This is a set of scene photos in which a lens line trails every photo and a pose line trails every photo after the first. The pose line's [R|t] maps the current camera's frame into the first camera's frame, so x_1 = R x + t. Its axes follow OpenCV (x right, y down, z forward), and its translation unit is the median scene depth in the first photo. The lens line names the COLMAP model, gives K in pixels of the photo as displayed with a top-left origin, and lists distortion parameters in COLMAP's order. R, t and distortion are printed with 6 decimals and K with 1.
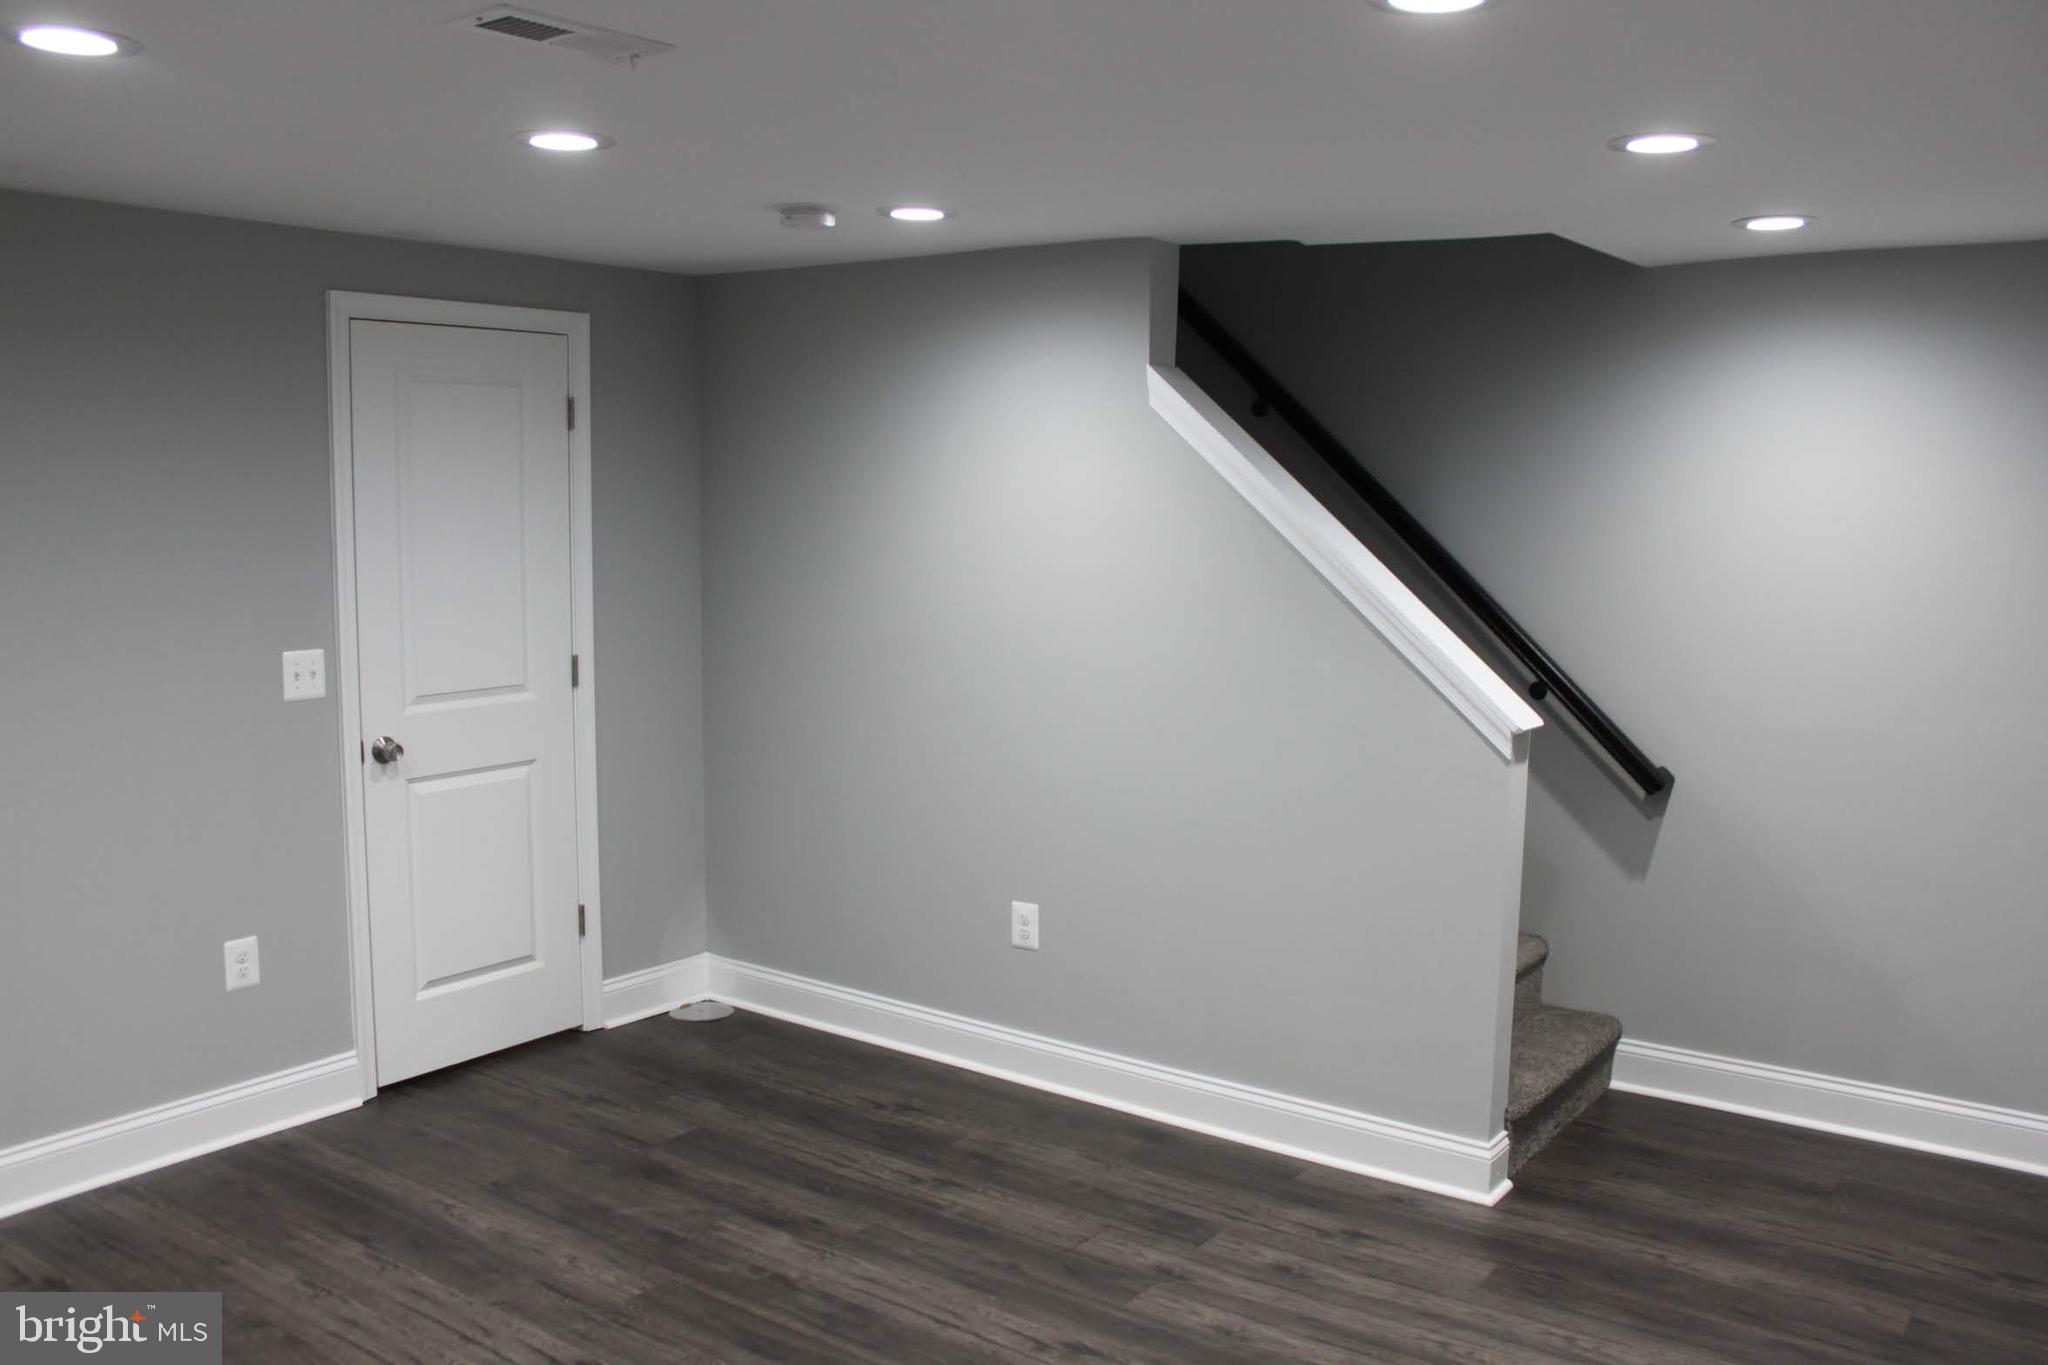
lens RADIAL K [[1727.3, 0, 1030.0], [0, 1727.3, 678.2], [0, 0, 1]] dist [-0.161454, 0.135238]
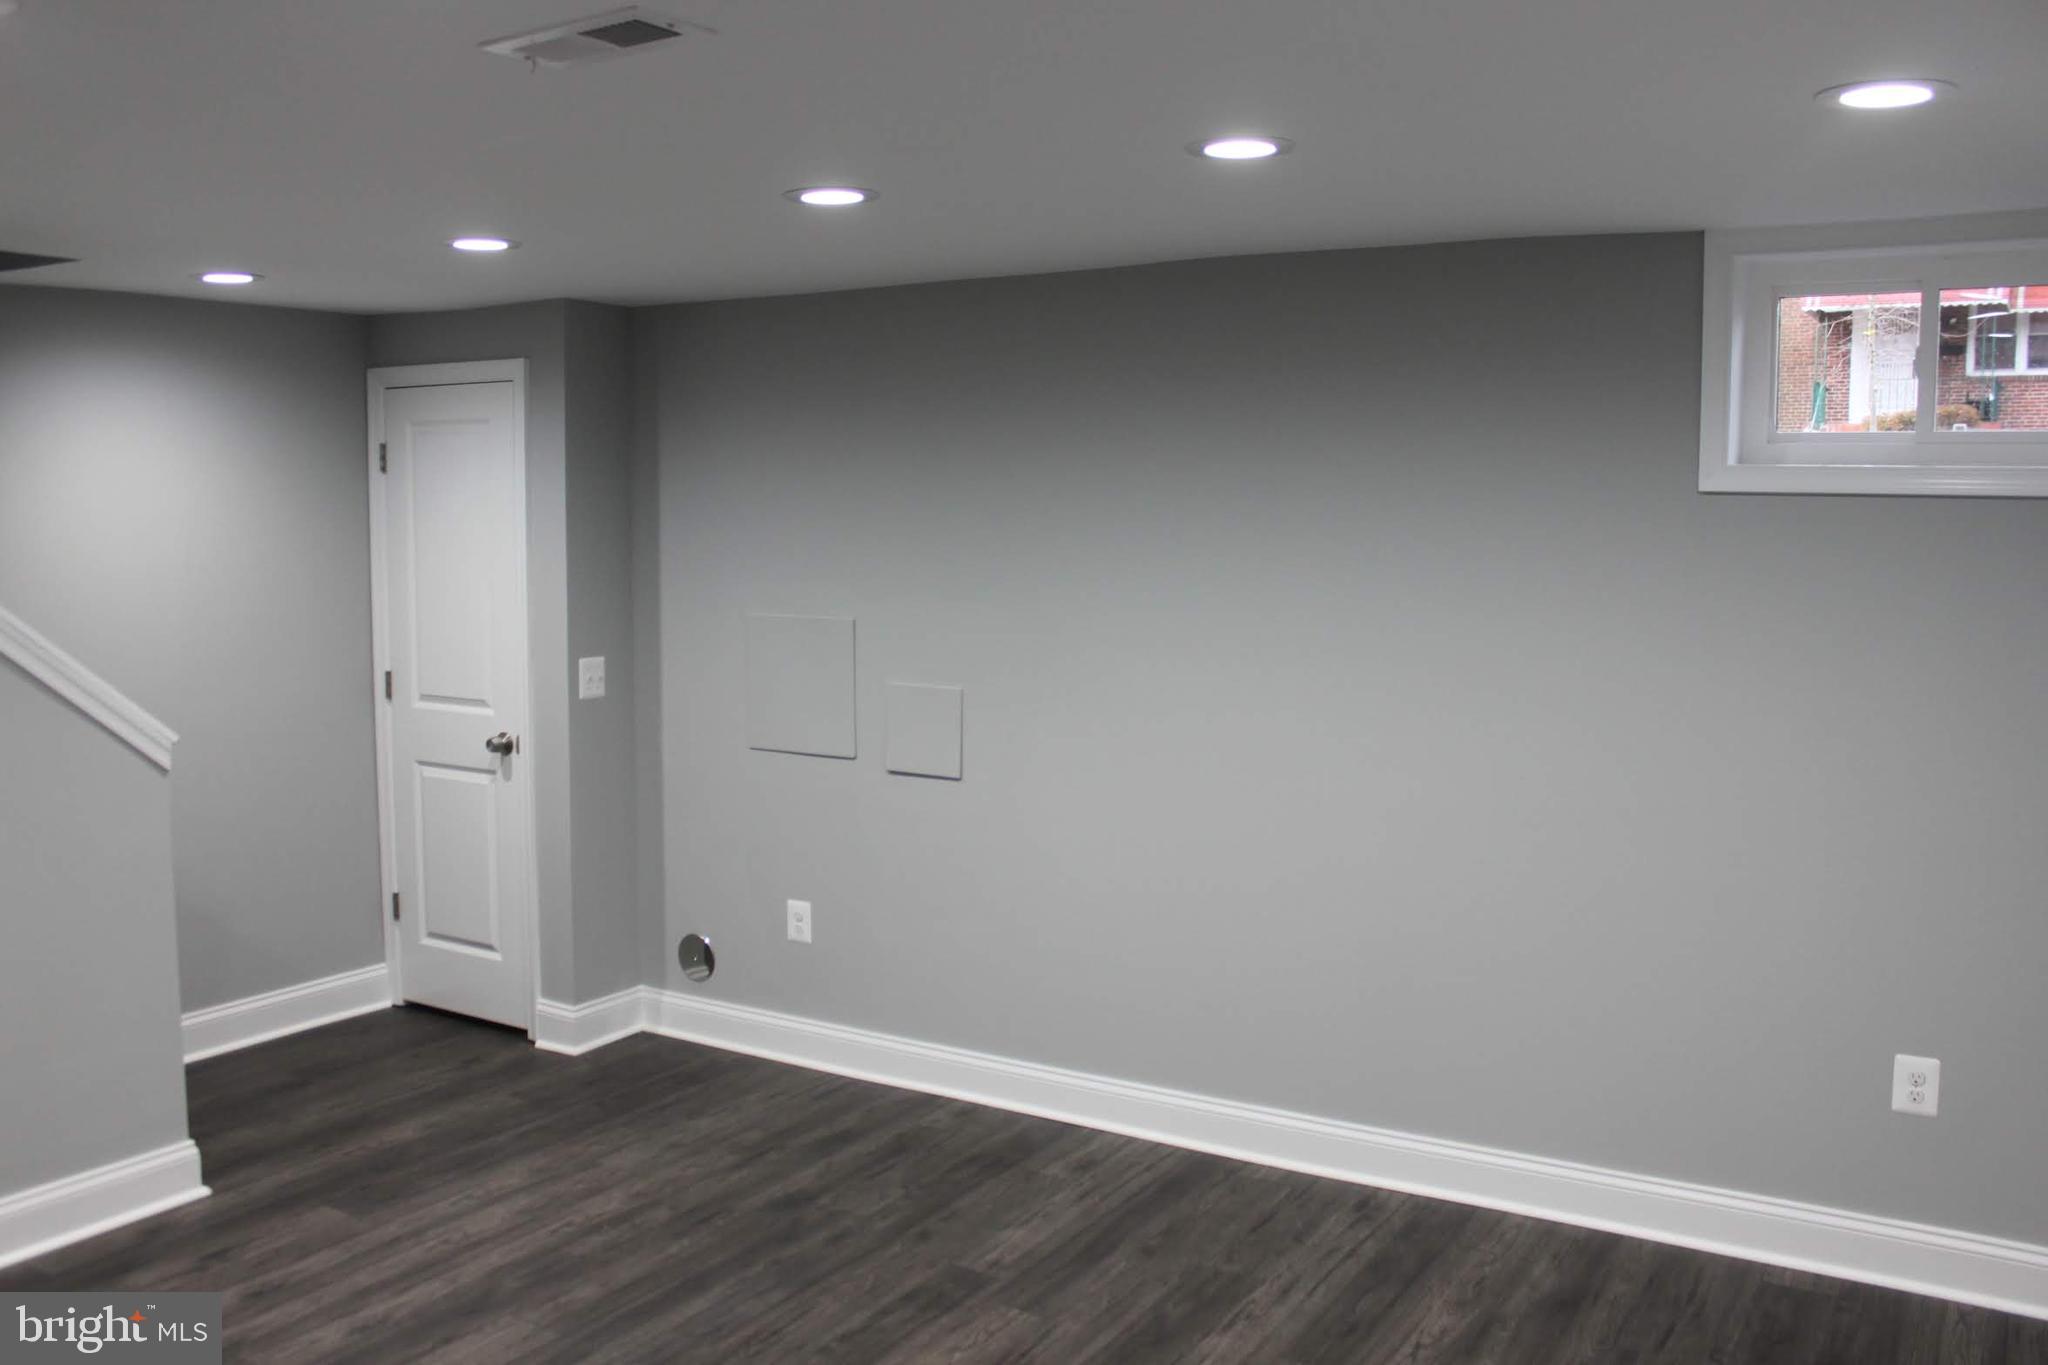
lens RADIAL K [[1727.3, 0, 1023.2], [0, 1727.3, 682.4], [0, 0, 1]] dist [-0.161454, 0.135238]
pose [[-0.050186, -0.125623, 0.990808, -0.834242], [0.106413, 0.985738, 0.130371, -0.096844], [-0.993055, 0.111978, -0.036103, 0.549023]]
